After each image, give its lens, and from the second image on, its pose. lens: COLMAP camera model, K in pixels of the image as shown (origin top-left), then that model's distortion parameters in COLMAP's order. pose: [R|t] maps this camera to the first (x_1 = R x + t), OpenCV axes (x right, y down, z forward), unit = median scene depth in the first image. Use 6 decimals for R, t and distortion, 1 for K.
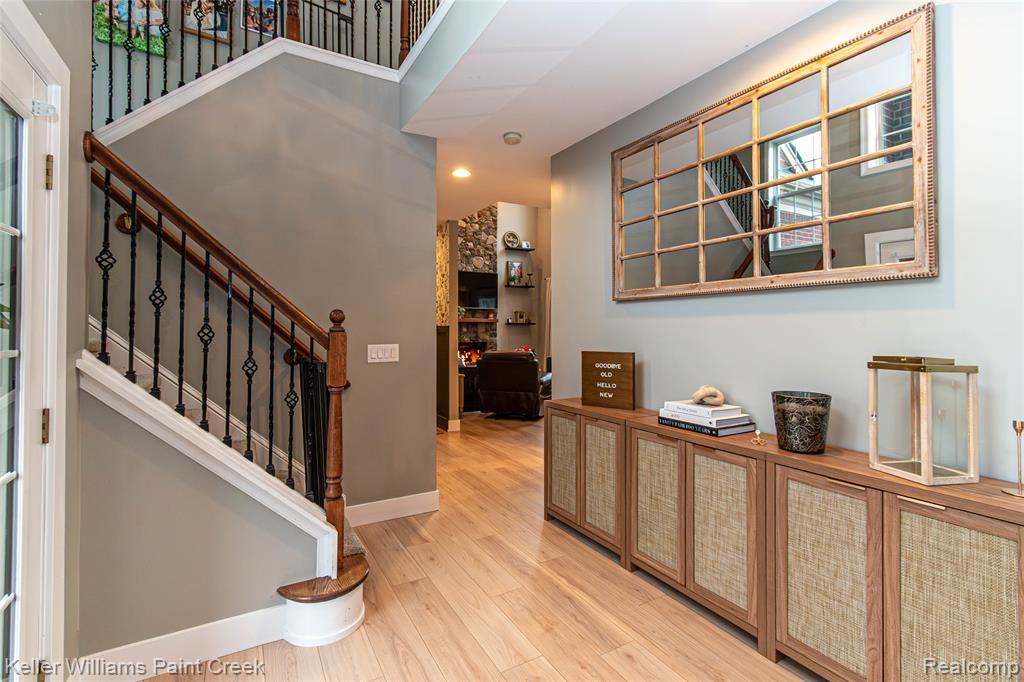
lens RADIAL K [[475.0, 0, 513.7], [0, 475.0, 326.3], [0, 0, 1]] dist [0.000920, 0.000010]
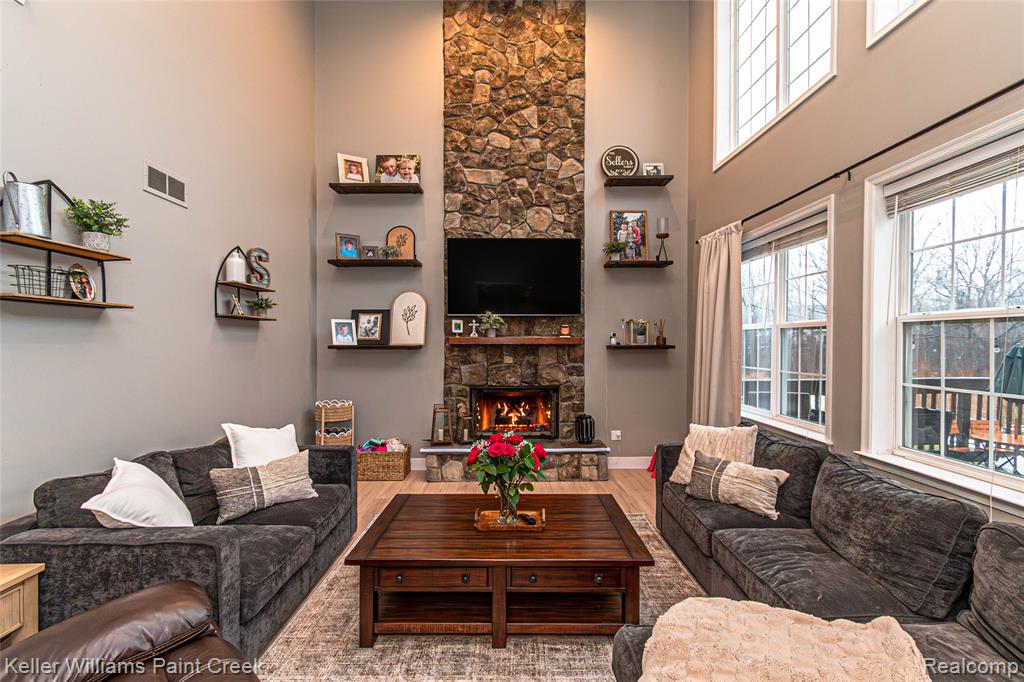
lens RADIAL K [[468.7, 0, 513.4], [0, 468.7, 347.5], [0, 0, 1]] dist [0.002054, 0.000317]
pose [[0.872246, 0.001952, -0.489063, 0.461290], [0.005639, 0.999885, 0.014048, -0.041909], [0.489034, -0.015011, 0.872135, 1.992555]]
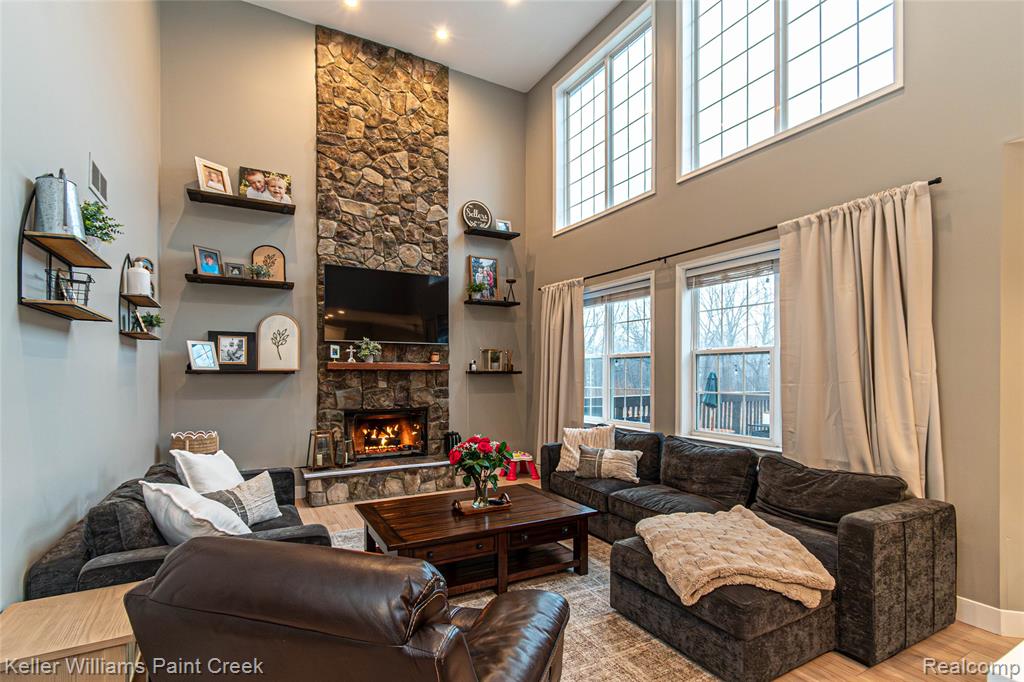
lens RADIAL K [[473.2, 0, 504.0], [0, 473.2, 375.3], [0, 0, 1]] dist [0.000262, 0.000026]
pose [[0.999772, -0.003708, -0.021034, 0.133760], [0.003885, 0.999957, 0.008382, -0.022842], [0.021002, -0.008462, 0.999744, 1.670997]]
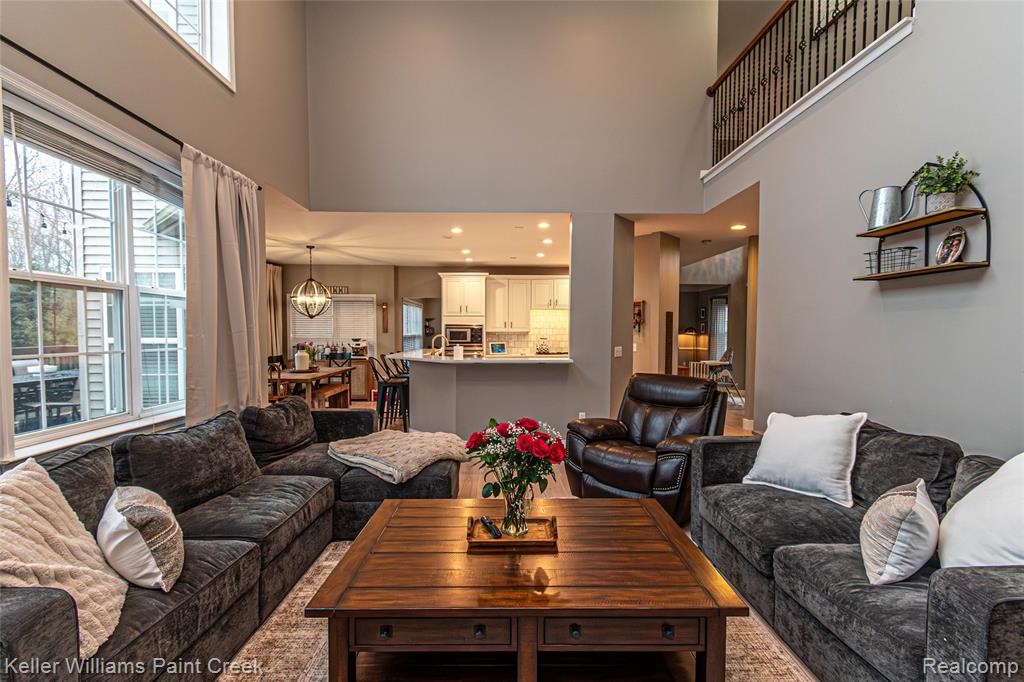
lens RADIAL K [[470.2, 0, 507.0], [0, 470.2, 349.1], [0, 0, 1]] dist [0.000626, 0.000127]
pose [[-0.872625, -0.022403, 0.487876, -0.237987], [-0.006813, 0.999409, 0.033706, 0.000312], [-0.488343, 0.026088, -0.872262, 3.249107]]
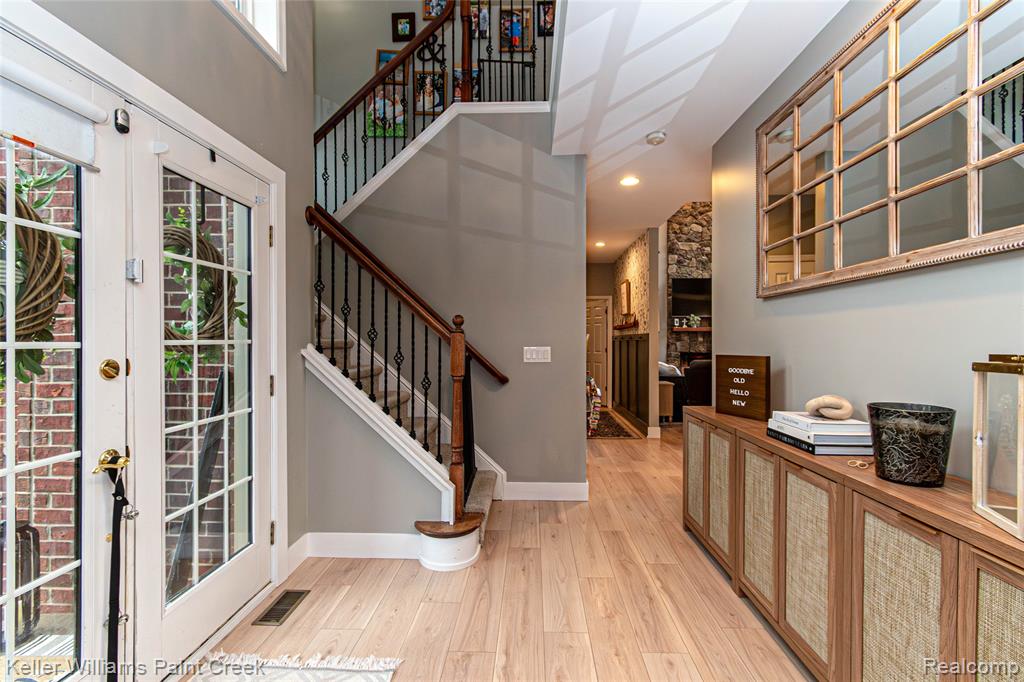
lens RADIAL K [[464.8, 0, 511.1], [0, 464.8, 347.6], [0, 0, 1]] dist [0.000537, -0.000190]
pose [[0.843752, 0.006977, -0.536688, 0.264528], [0.003174, 0.999833, 0.017988, 0.019018], [0.536724, -0.016881, 0.843589, 0.022107]]
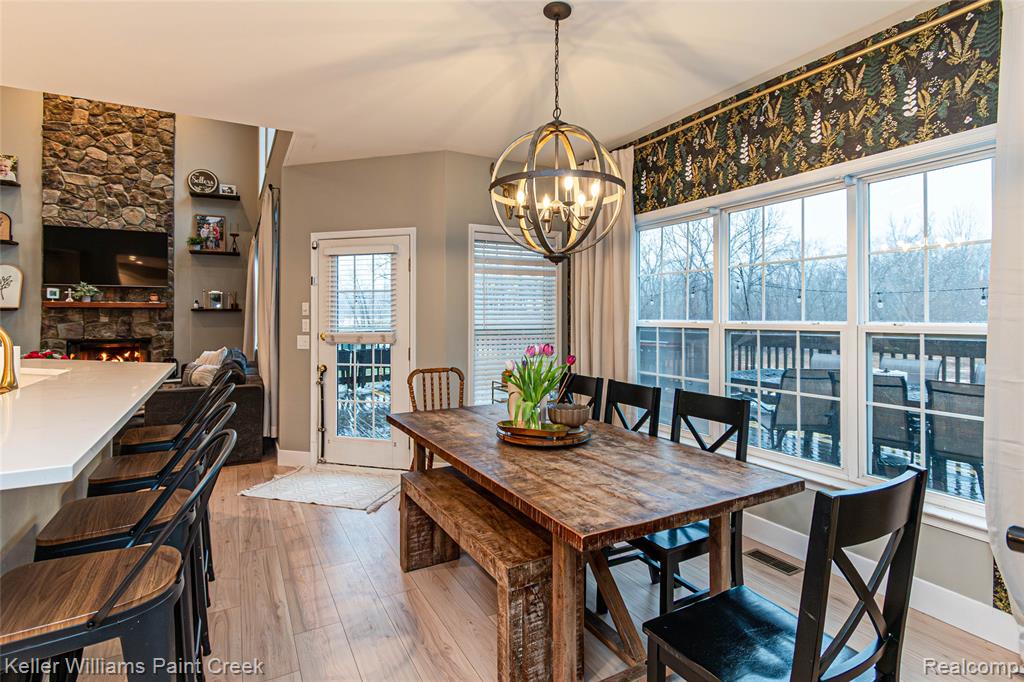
lens RADIAL K [[508.3, 0, 512.9], [0, 508.3, 311.2], [0, 0, 1]] dist [-0.001009, -0.002143]
pose [[0.999701, -0.005141, -0.023893, 1.586002], [0.005069, 0.999982, -0.003098, 0.002657], [0.023908, 0.002976, 0.999710, 1.114194]]
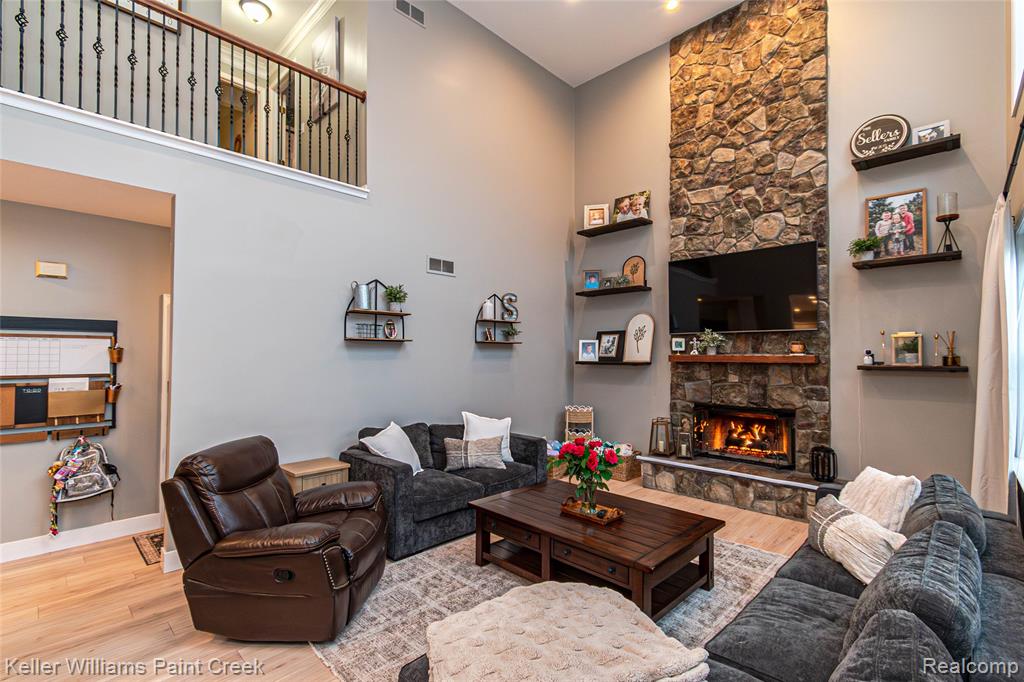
lens RADIAL K [[464.8, 0, 511.1], [0, 464.8, 347.6], [0, 0, 1]] dist [0.000537, -0.000190]
pose [[0.273600, -0.017214, -0.961690, 0.939672], [0.004128, 0.999852, -0.016723, -0.056375], [0.961835, 0.000606, 0.273630, 2.266646]]
